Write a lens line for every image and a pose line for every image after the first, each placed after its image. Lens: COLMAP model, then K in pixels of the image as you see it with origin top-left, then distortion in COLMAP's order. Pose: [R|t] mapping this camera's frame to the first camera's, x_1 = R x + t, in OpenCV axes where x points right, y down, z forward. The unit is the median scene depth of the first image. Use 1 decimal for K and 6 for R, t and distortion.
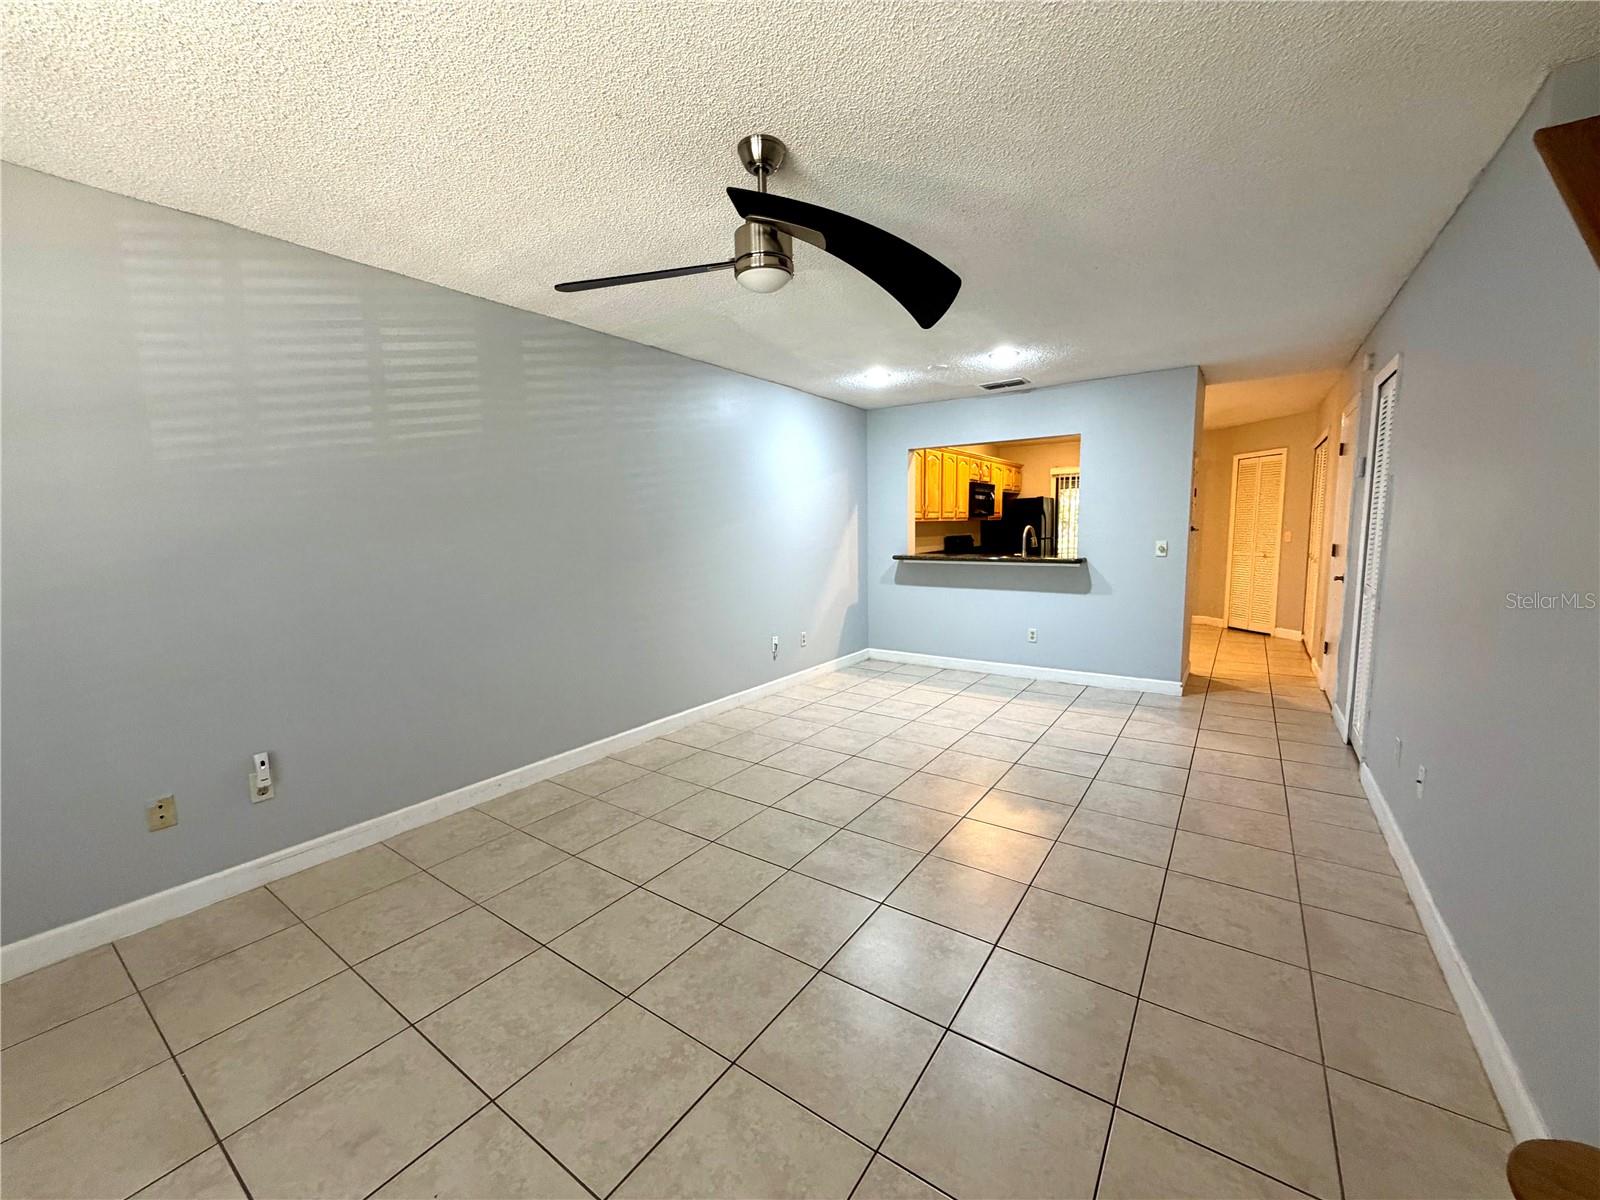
lens RADIAL K [[635.0, 0, 795.6], [0, 635.0, 600.5], [0, 0, 1]] dist [0.000683, 0.000291]
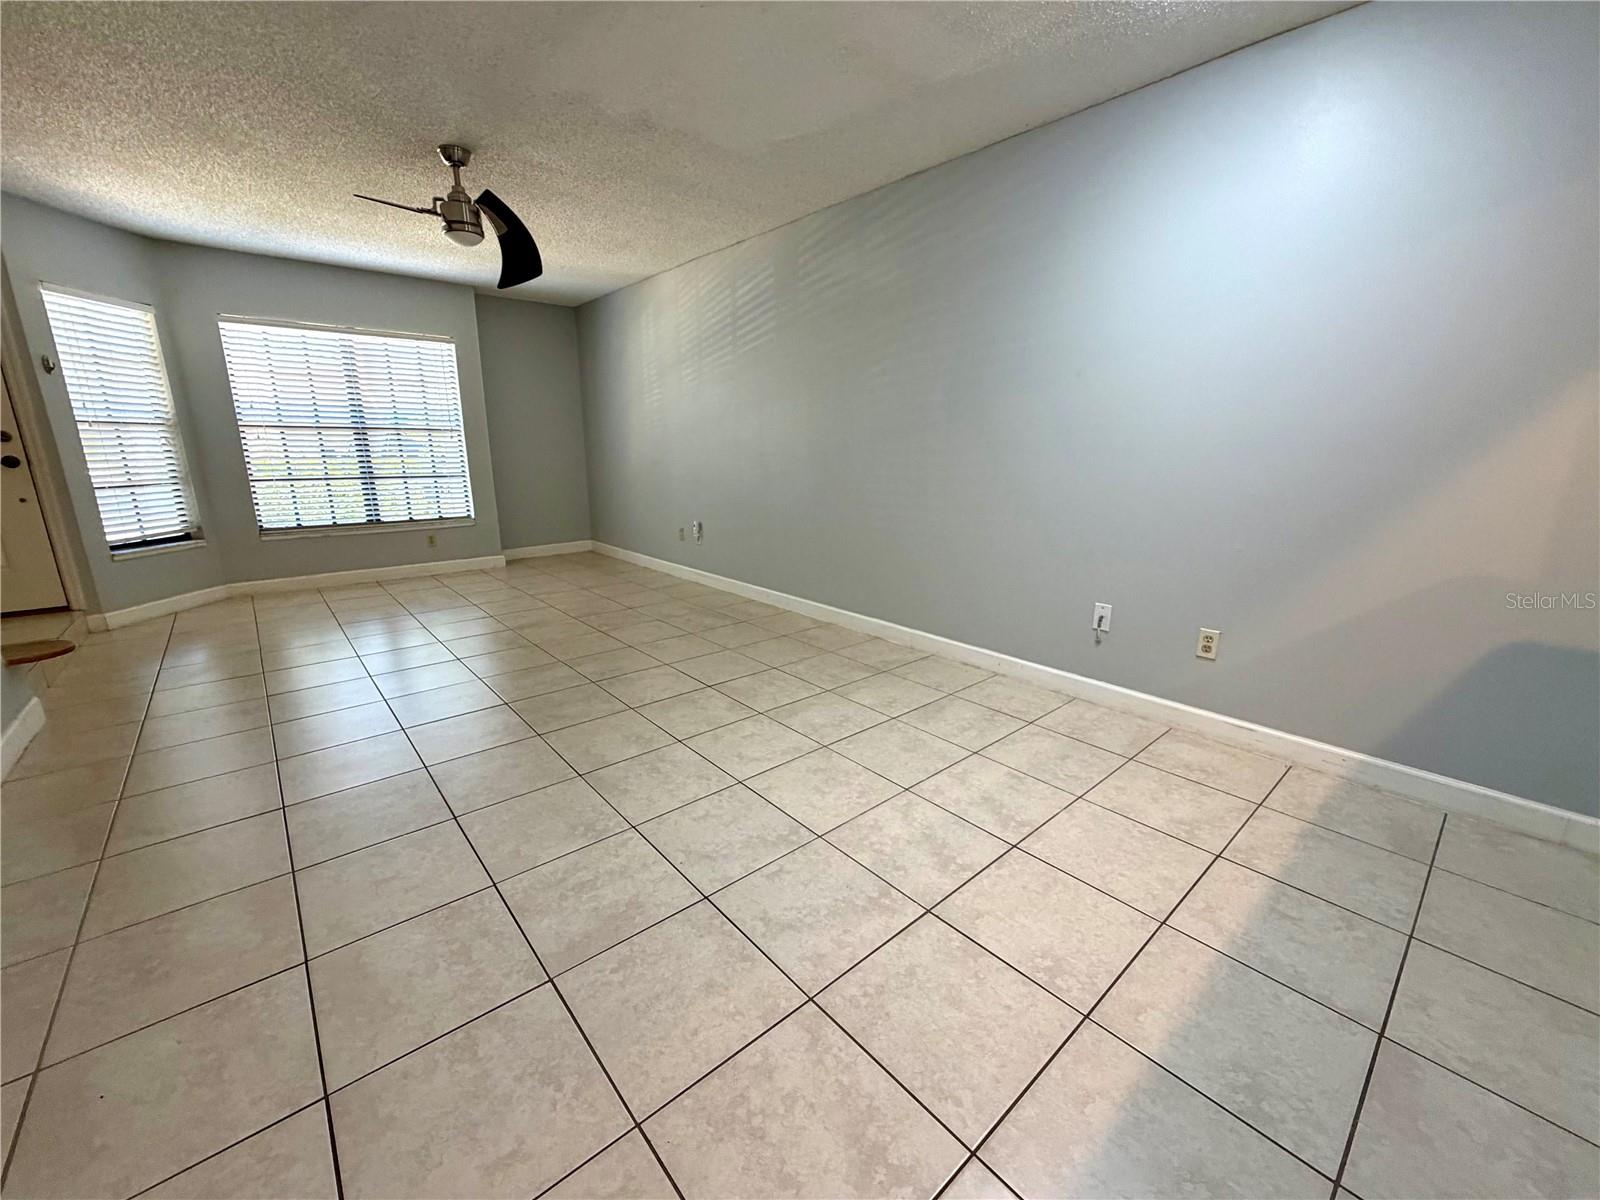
lens RADIAL K [[635.0, 0, 796.5], [0, 635.0, 602.6], [0, 0, 1]] dist [0.000683, 0.000291]
pose [[-0.239088, 0.253302, -0.937376, 0.738881], [-0.116704, 0.950880, 0.286718, -0.096889], [0.963959, 0.177947, -0.197783, 1.147929]]
